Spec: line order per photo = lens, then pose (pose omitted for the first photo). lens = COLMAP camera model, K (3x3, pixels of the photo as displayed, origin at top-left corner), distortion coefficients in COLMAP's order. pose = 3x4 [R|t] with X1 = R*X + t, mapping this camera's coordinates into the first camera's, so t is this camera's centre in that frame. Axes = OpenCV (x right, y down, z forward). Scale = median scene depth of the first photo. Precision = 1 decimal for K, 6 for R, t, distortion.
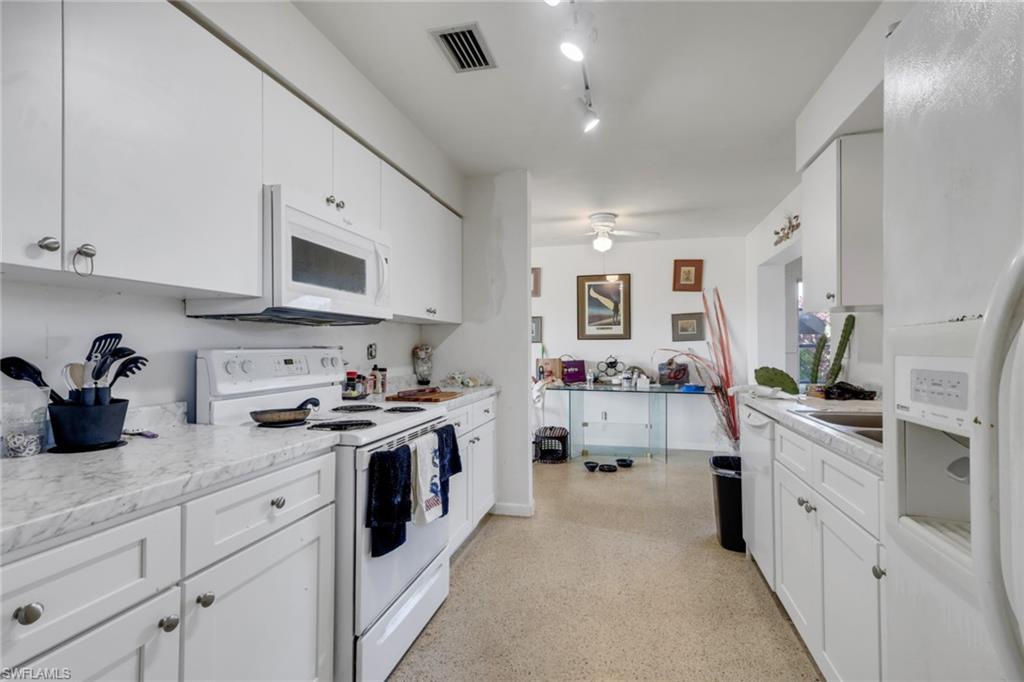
lens RADIAL K [[479.2, 0, 514.6], [0, 479.2, 340.8], [0, 0, 1]] dist [0.002312, 0.000682]
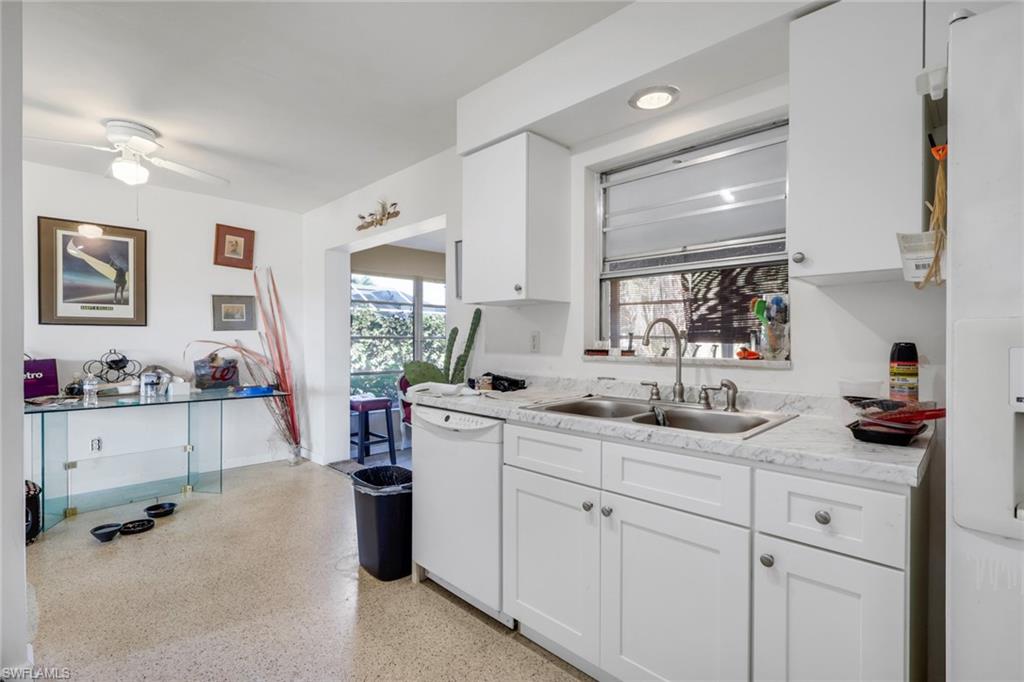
lens RADIAL K [[479.2, 0, 514.6], [0, 479.2, 340.8], [0, 0, 1]] dist [0.002312, 0.000682]
pose [[0.509792, 0.000905, 0.860297, -0.083817], [-0.016396, 0.999828, 0.008664, 0.003170], [-0.860142, -0.018523, 0.509719, 0.203805]]
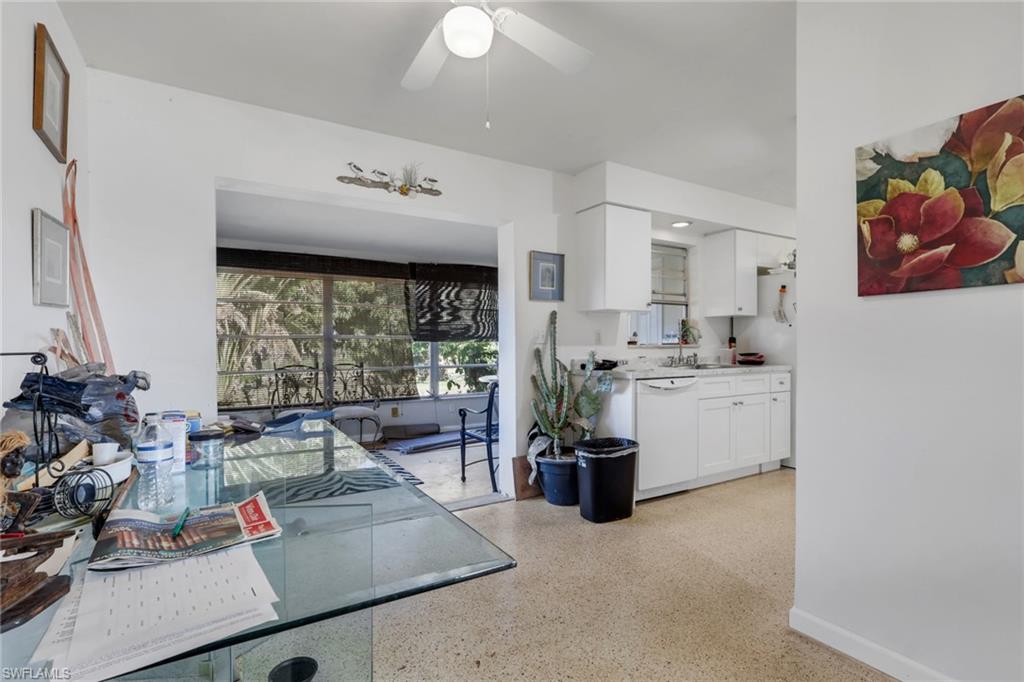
lens RADIAL K [[479.2, 0, 514.6], [0, 479.2, 340.8], [0, 0, 1]] dist [0.002312, 0.000682]
pose [[-0.711979, 0.009530, 0.702136, -0.076295], [-0.006496, 0.999776, -0.020156, 0.028924], [-0.702171, -0.018912, -0.711757, 1.039918]]
